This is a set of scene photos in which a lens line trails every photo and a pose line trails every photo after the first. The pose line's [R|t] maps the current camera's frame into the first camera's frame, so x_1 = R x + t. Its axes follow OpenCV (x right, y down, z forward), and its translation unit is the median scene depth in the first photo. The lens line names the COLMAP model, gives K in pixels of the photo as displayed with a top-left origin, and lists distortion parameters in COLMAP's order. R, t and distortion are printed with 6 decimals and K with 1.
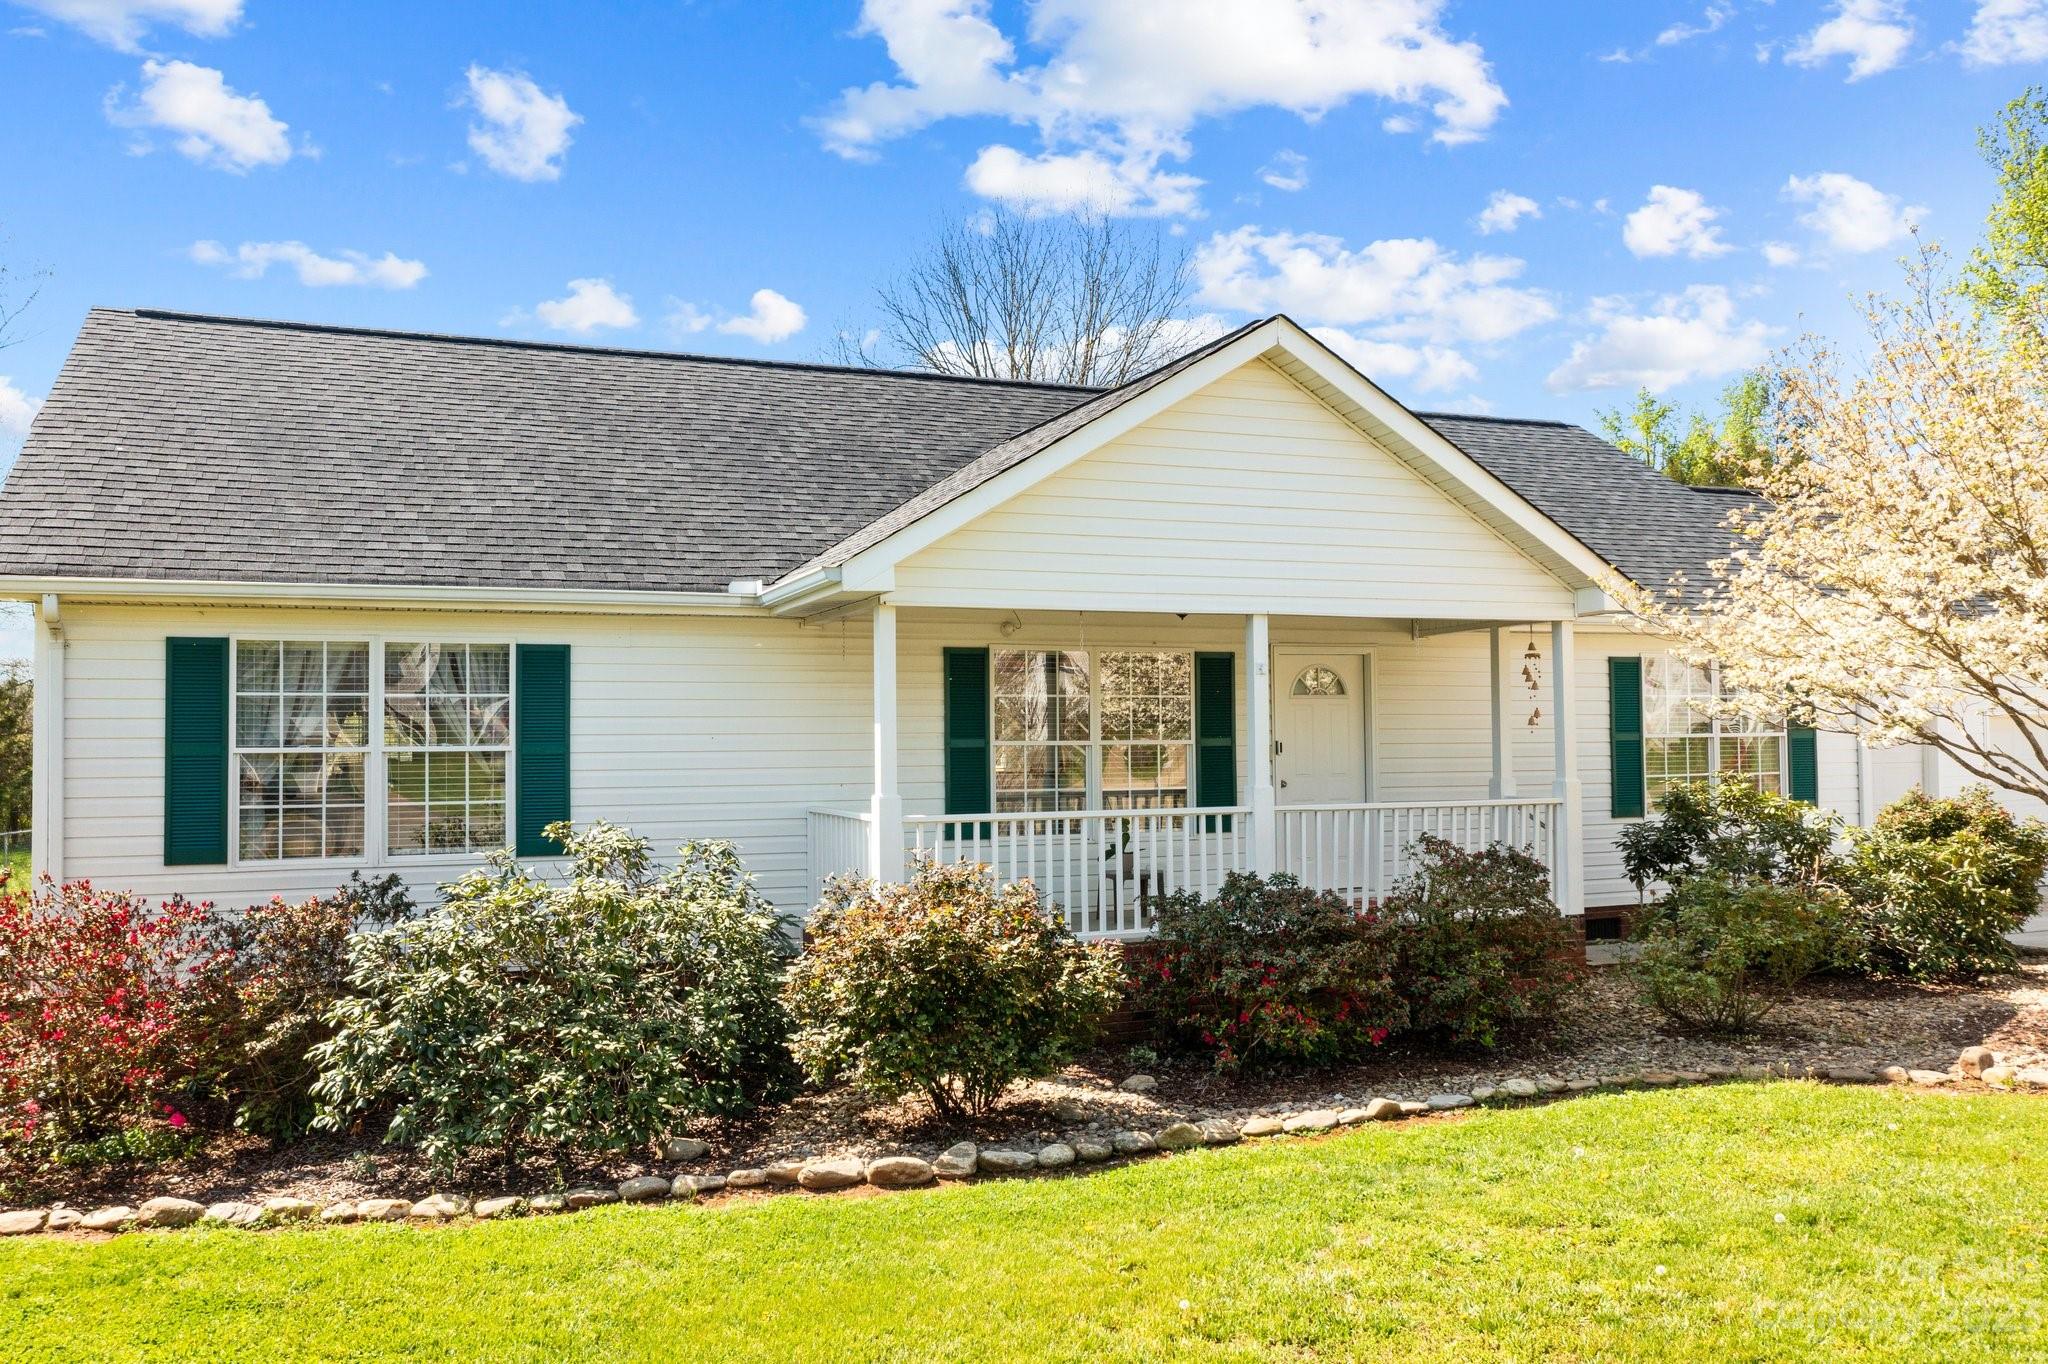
lens RADIAL K [[1613.8, 0, 1024.0], [0, 1613.8, 682.0], [0, 0, 1]] dist [-0.009079, -0.003884]
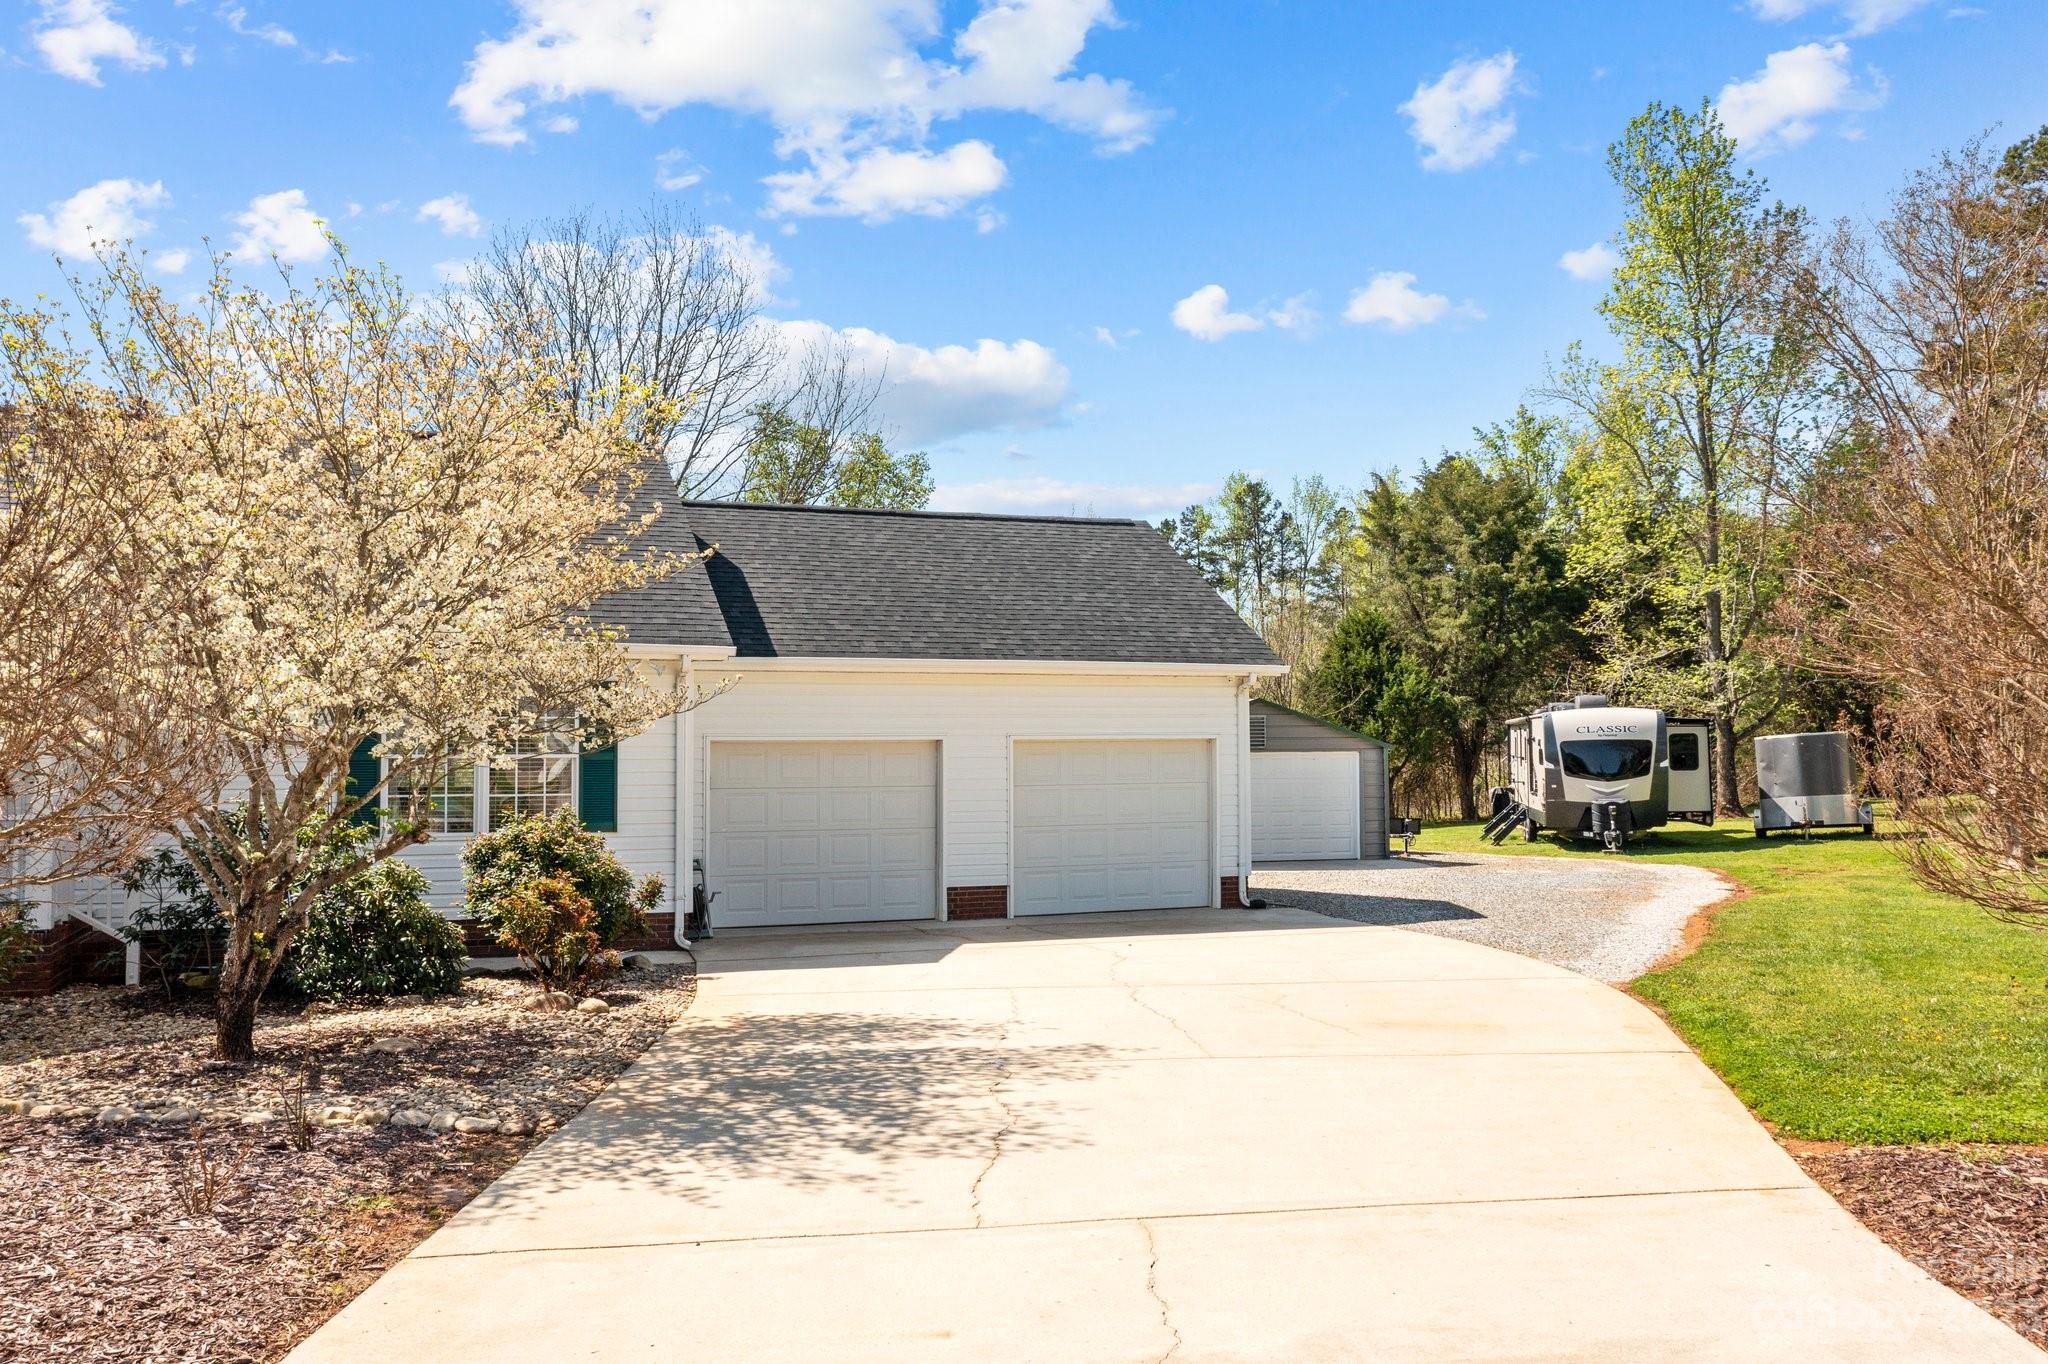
lens RADIAL K [[1638.5, 0, 1024.0], [0, 1638.5, 682.0], [0, 0, 1]] dist [-0.022103, -0.000751]
pose [[0.999767, 0.004849, -0.021053, 1.108054], [-0.005117, 0.999906, -0.012712, -0.000755], [0.020990, 0.012816, 0.999698, -0.009562]]
